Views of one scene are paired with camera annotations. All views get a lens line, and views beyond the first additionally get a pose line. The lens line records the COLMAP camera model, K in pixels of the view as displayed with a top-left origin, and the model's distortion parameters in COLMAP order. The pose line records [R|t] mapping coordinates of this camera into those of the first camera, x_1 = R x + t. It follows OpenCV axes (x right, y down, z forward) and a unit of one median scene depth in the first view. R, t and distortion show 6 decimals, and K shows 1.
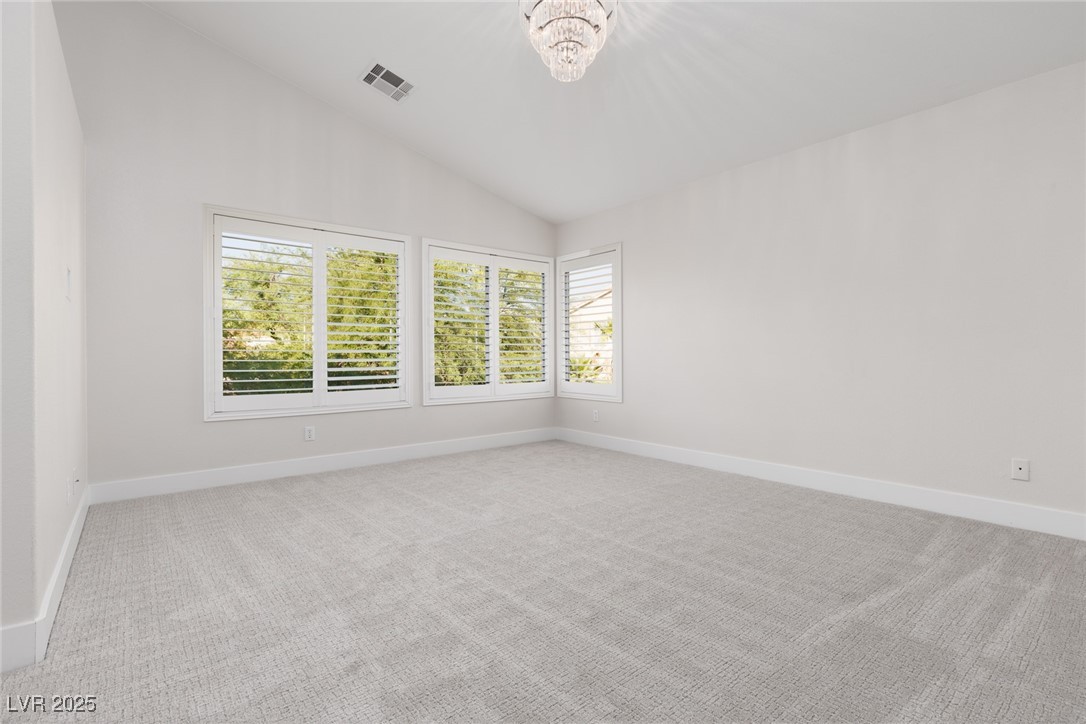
lens RADIAL K [[506.4, 0, 539.6], [0, 506.4, 358.9], [0, 0, 1]] dist [0.002163, -0.000034]
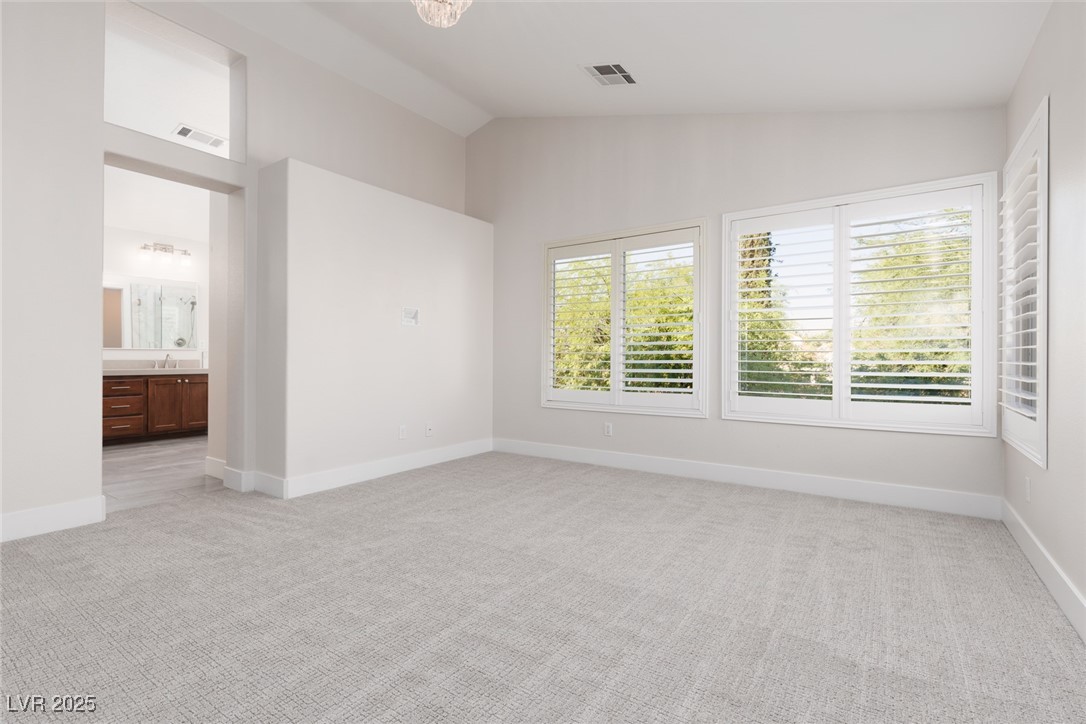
lens RADIAL K [[506.4, 0, 539.6], [0, 506.4, 358.9], [0, 0, 1]] dist [0.002163, -0.000034]
pose [[0.279007, 0.002937, -0.960285, 0.481580], [-0.008482, 0.999964, 0.000594, -0.000834], [0.960252, 0.007980, 0.279022, 0.510398]]
